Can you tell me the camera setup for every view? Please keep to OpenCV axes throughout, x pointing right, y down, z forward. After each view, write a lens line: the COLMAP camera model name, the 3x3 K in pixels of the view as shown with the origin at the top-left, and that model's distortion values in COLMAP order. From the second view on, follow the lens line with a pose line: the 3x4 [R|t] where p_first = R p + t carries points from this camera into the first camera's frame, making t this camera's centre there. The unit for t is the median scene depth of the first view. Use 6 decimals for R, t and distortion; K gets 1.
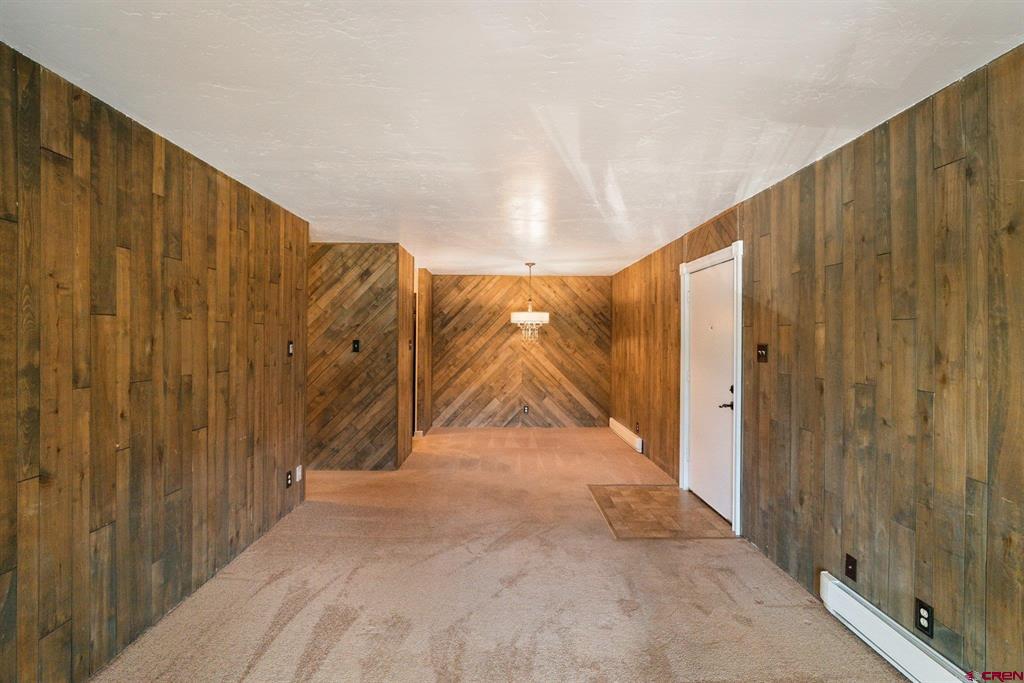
lens RADIAL K [[467.9, 0, 508.4], [0, 467.9, 334.5], [0, 0, 1]] dist [-0.003551, 0.000364]
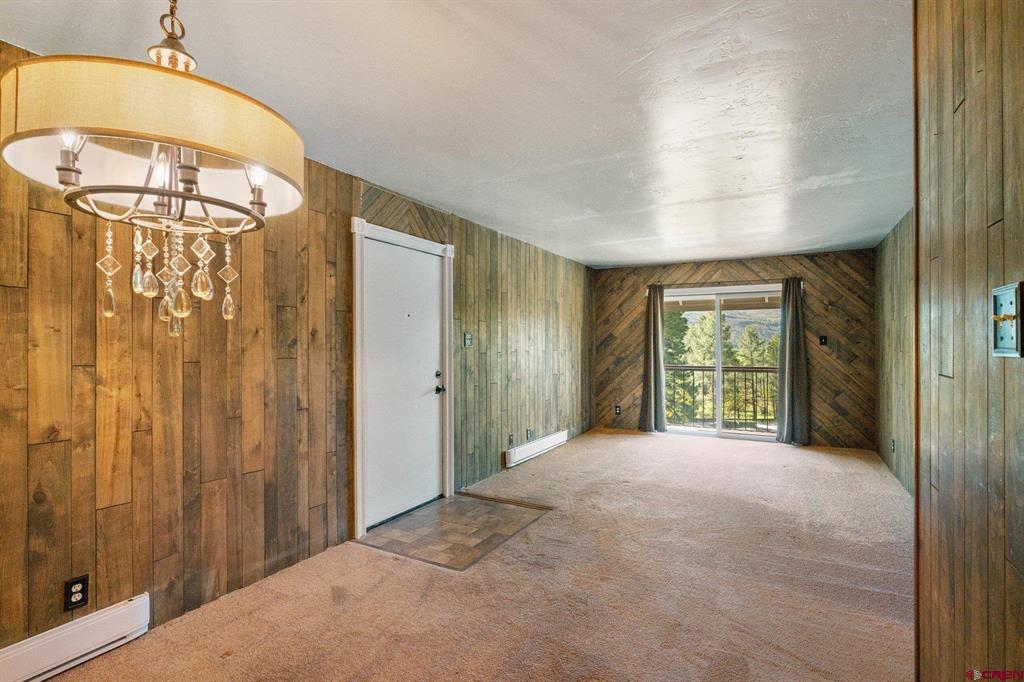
lens RADIAL K [[494.6, 0, 511.4], [0, 494.6, 345.5], [0, 0, 1]] dist [0.001360, 0.000906]
pose [[-0.868516, -0.003663, 0.495647, -0.174154], [-0.003853, 0.999992, 0.000639, 0.033775], [-0.495646, -0.001355, -0.868524, 1.367940]]
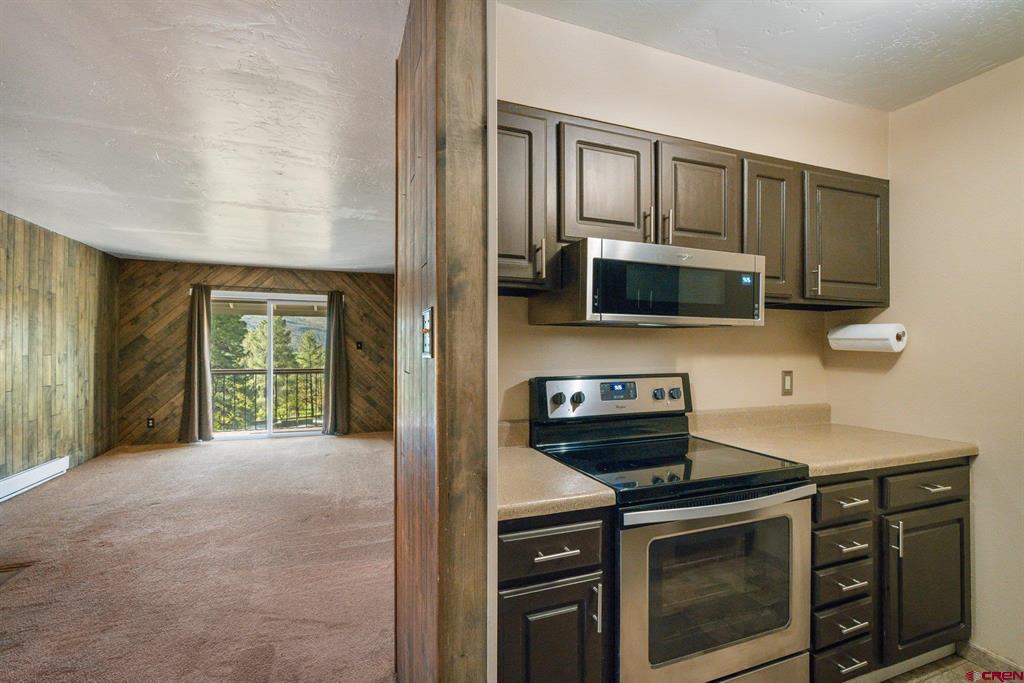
lens RADIAL K [[459.4, 0, 508.3], [0, 459.4, 347.4], [0, 0, 1]] dist [-0.014733, 0.008064]
pose [[-0.942561, -0.008269, -0.333931, -0.199004], [-0.005923, 0.999950, -0.008044, 0.033367], [0.333981, -0.005604, -0.942563, 1.364008]]
